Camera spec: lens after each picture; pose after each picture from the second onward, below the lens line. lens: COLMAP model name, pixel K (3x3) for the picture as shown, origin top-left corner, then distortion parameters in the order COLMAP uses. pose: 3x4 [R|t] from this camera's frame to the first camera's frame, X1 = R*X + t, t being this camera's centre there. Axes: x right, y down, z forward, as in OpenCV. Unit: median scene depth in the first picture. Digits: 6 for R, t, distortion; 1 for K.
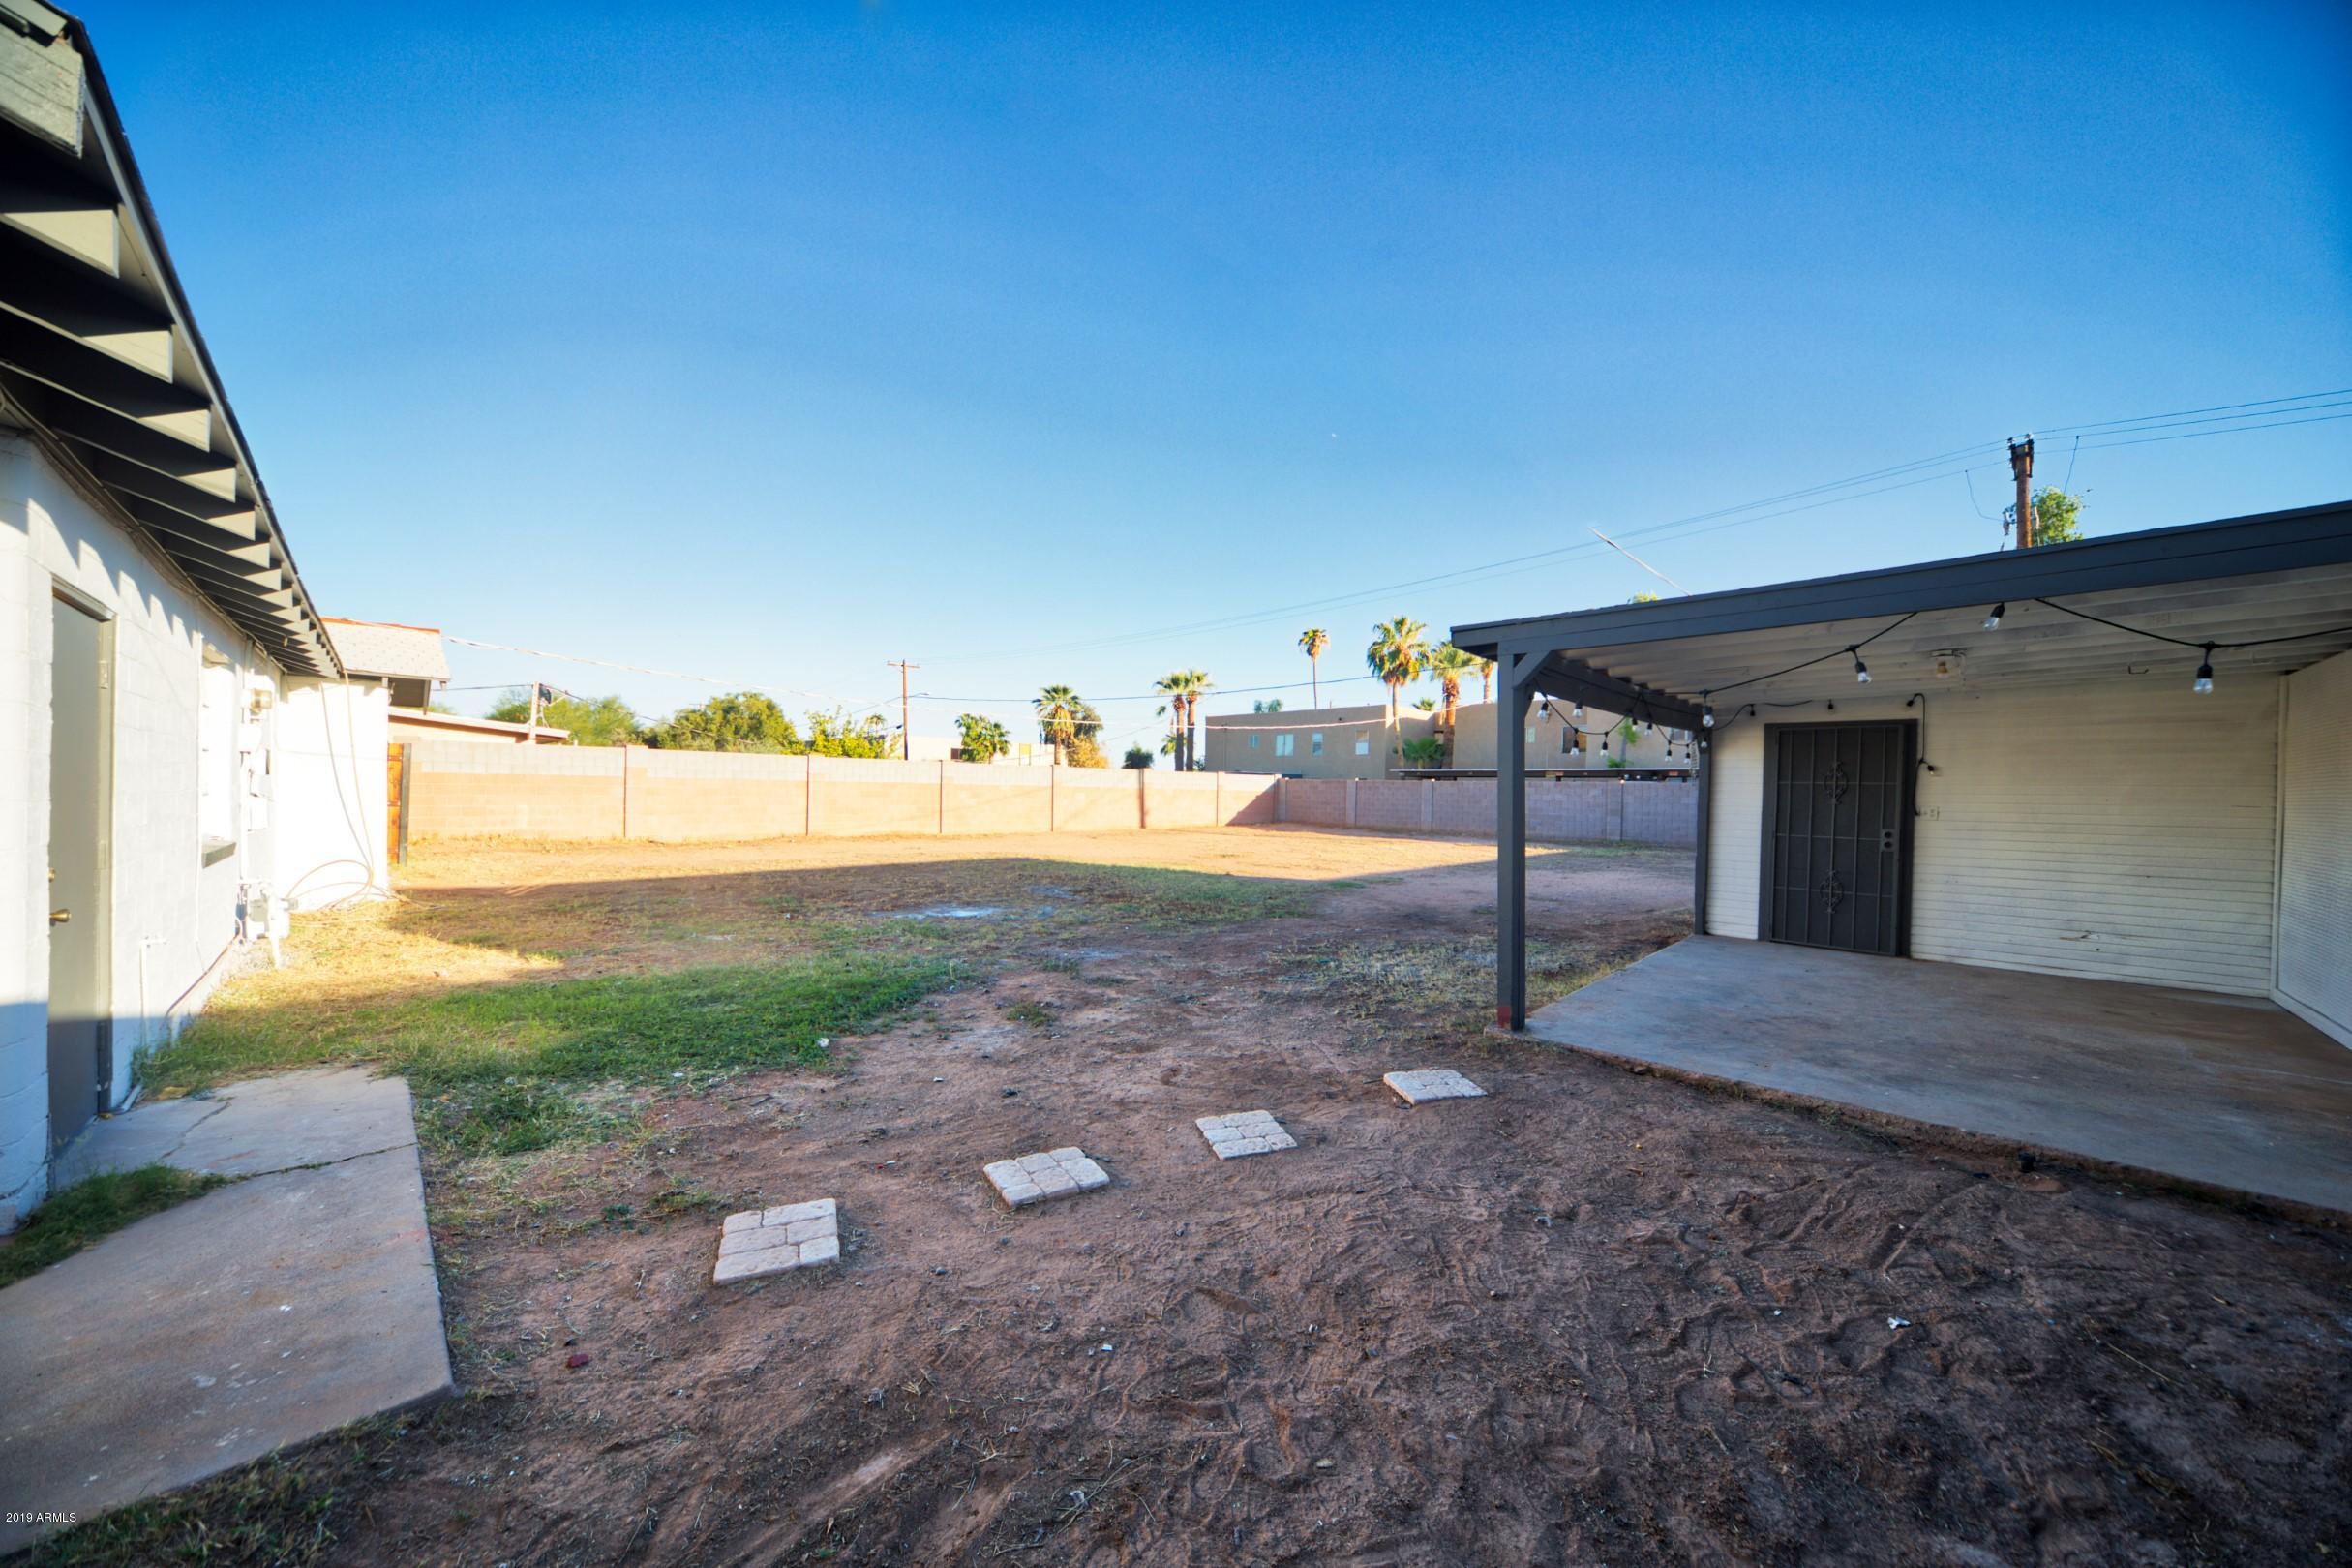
lens RADIAL K [[813.5, 0, 1170.5], [0, 813.5, 799.3], [0, 0, 1]] dist [-0.012415, 0.000364]
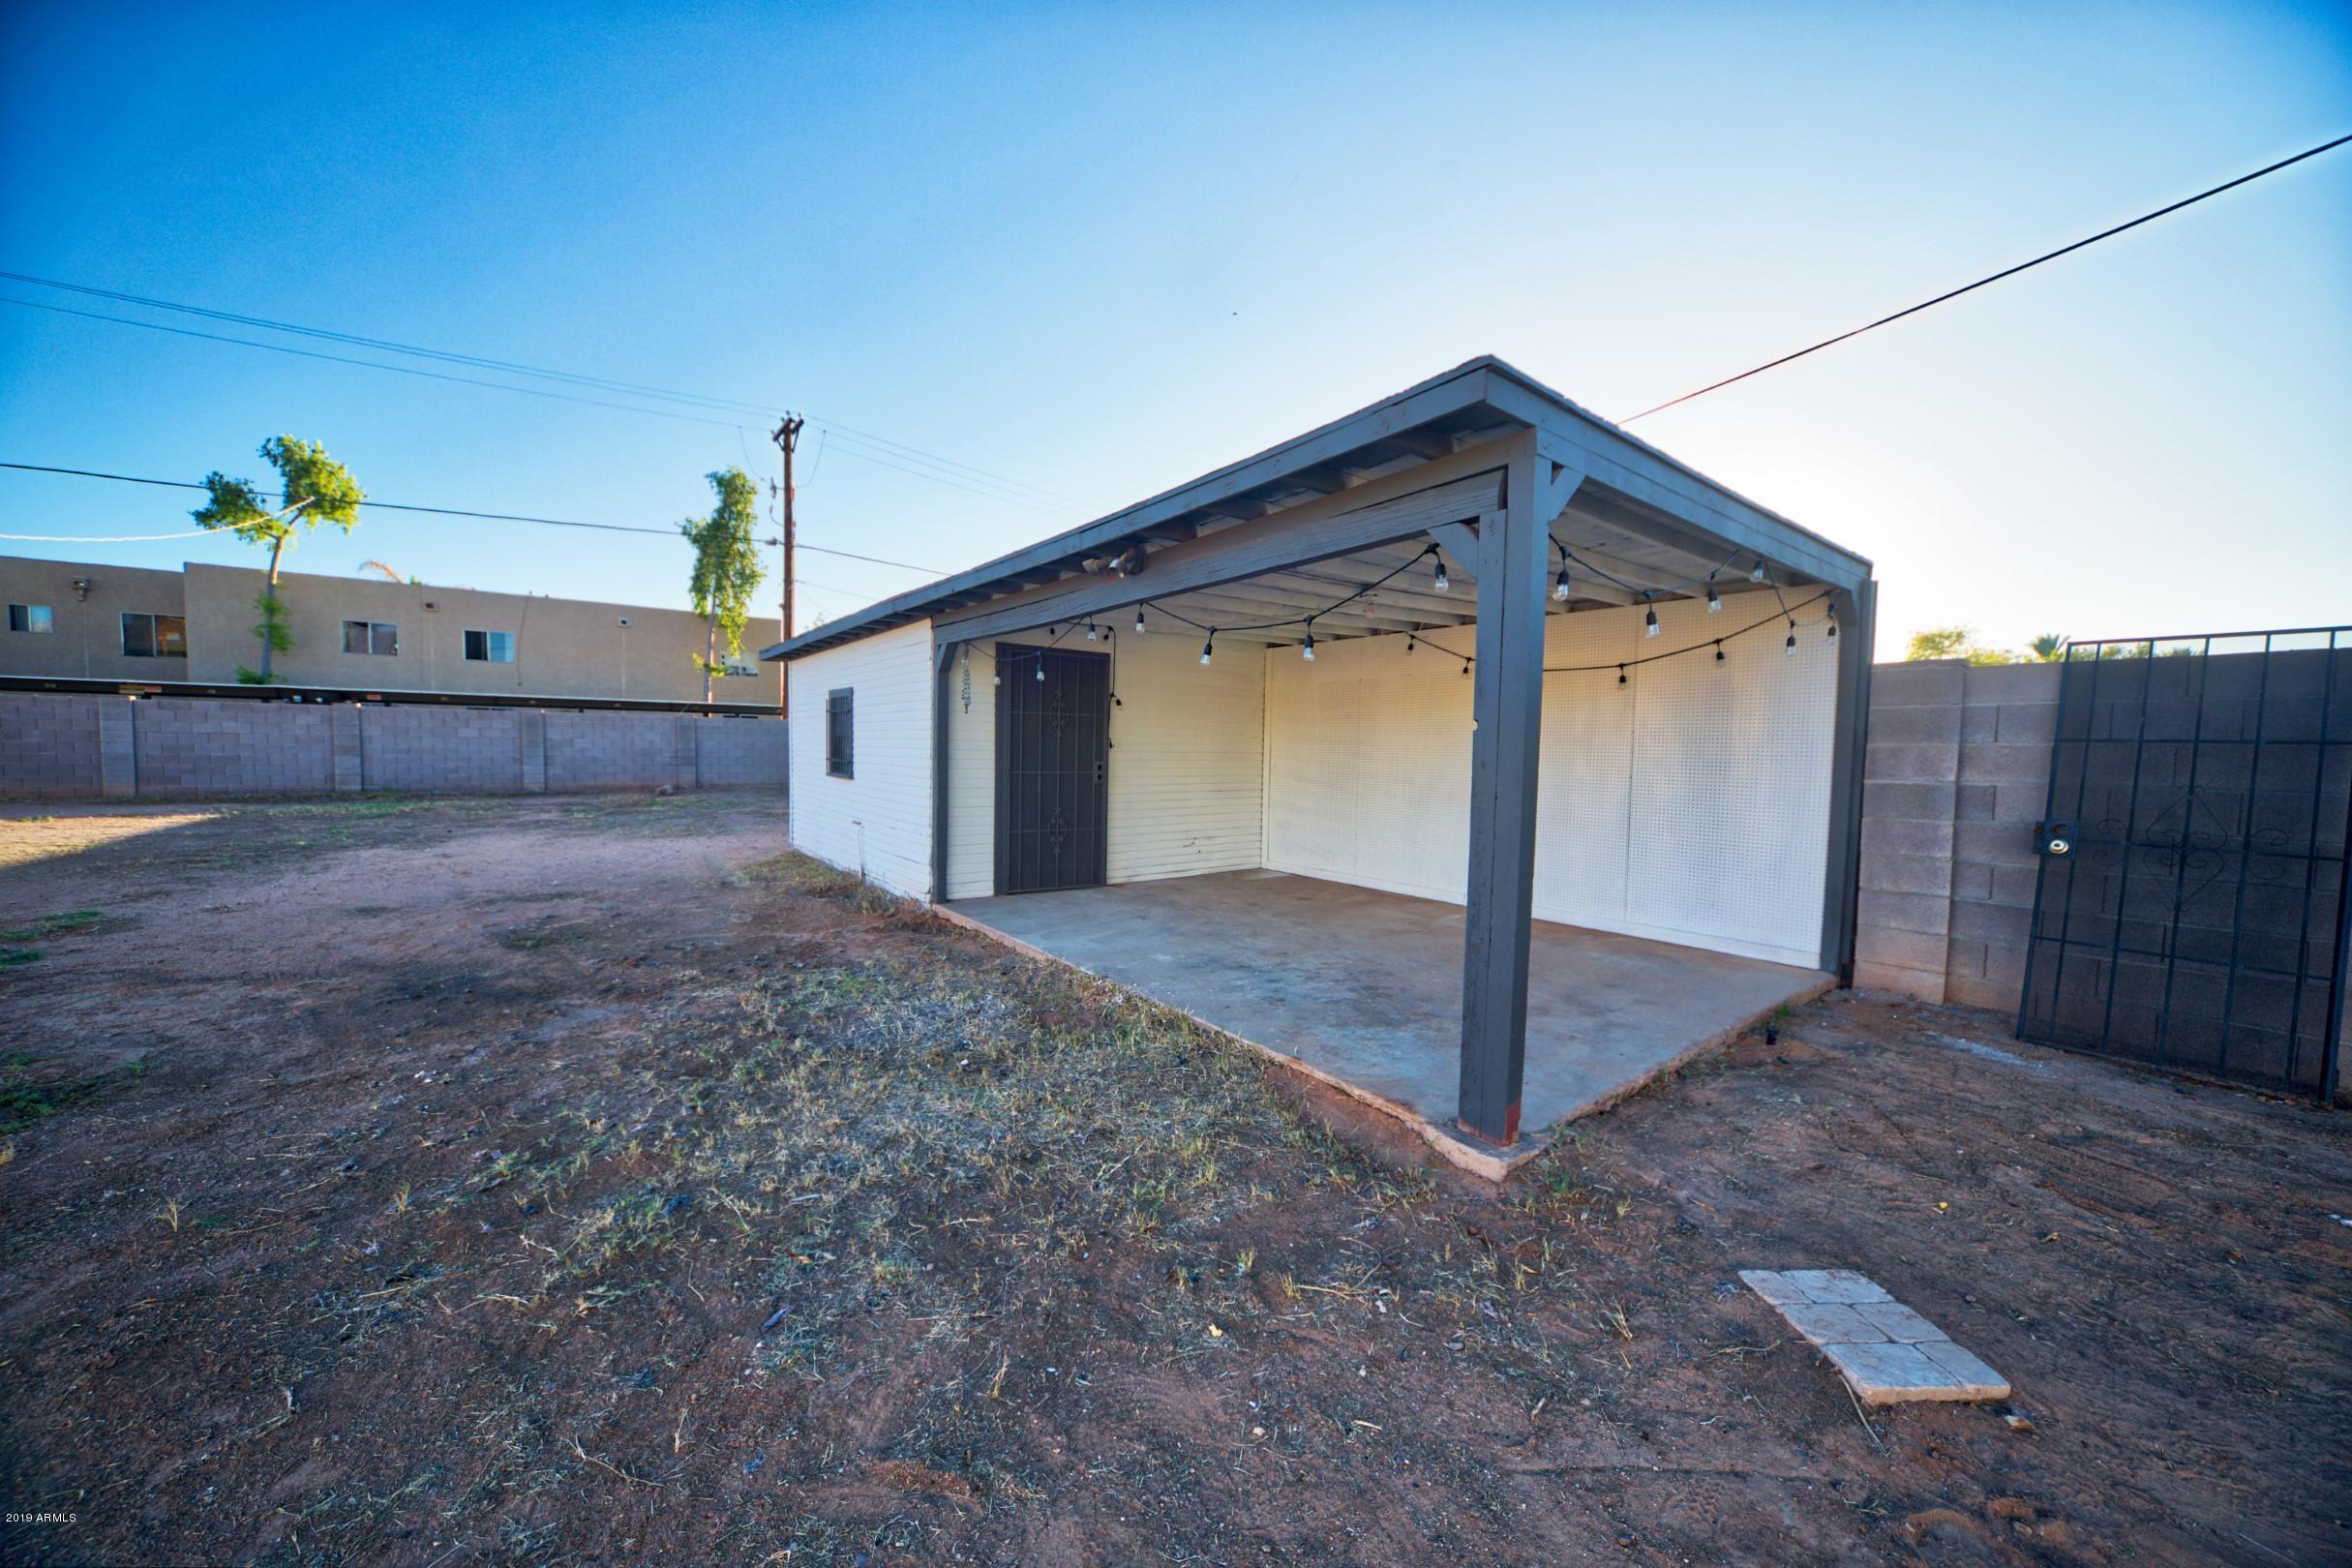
lens RADIAL K [[813.5, 0, 1172.2], [0, 813.5, 792.3], [0, 0, 1]] dist [-0.012415, 0.000364]
pose [[0.139326, -0.070175, 0.987757, -0.022778], [-0.004220, 0.997435, 0.071458, 0.000373], [-0.990238, -0.014124, 0.138673, 0.167827]]
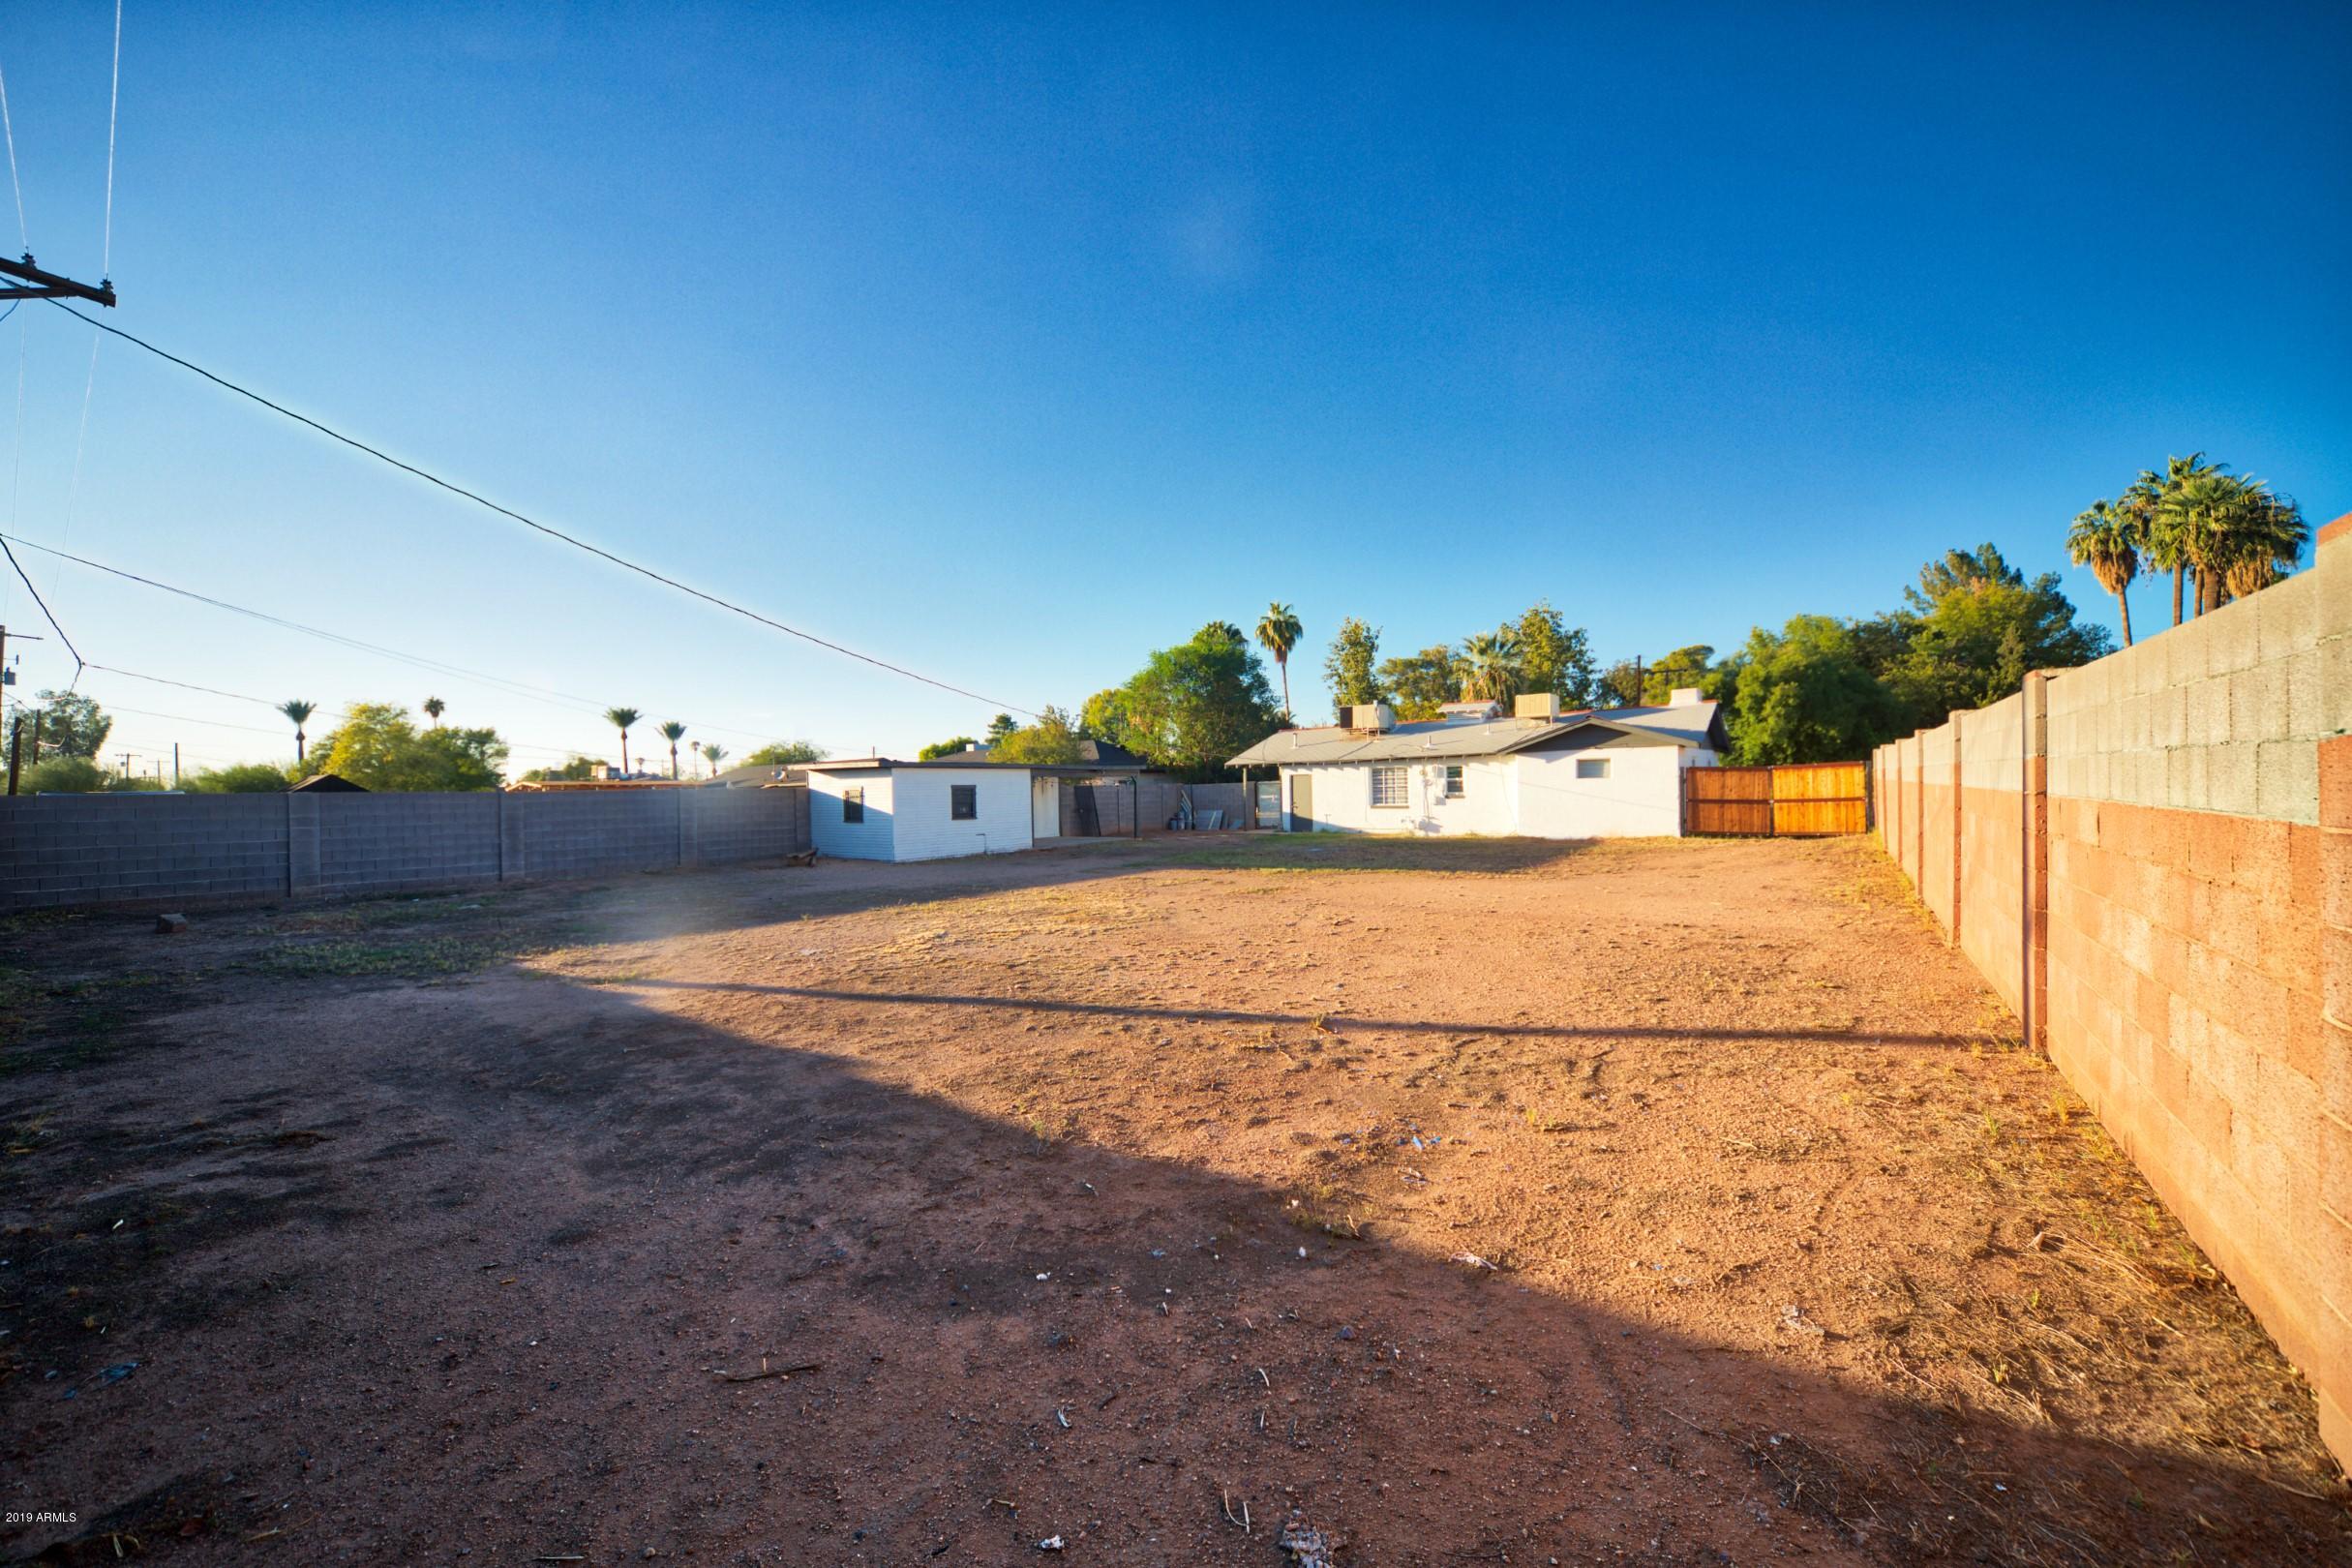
lens RADIAL K [[865.3, 0, 1164.5], [0, 865.3, 784.9], [0, 0, 1]] dist [-0.012989, 0.001260]
pose [[-0.992517, 0.004251, -0.122031, 0.141854], [0.003900, 0.999988, 0.003113, -0.015377], [0.122043, 0.002614, -0.992521, 1.037028]]
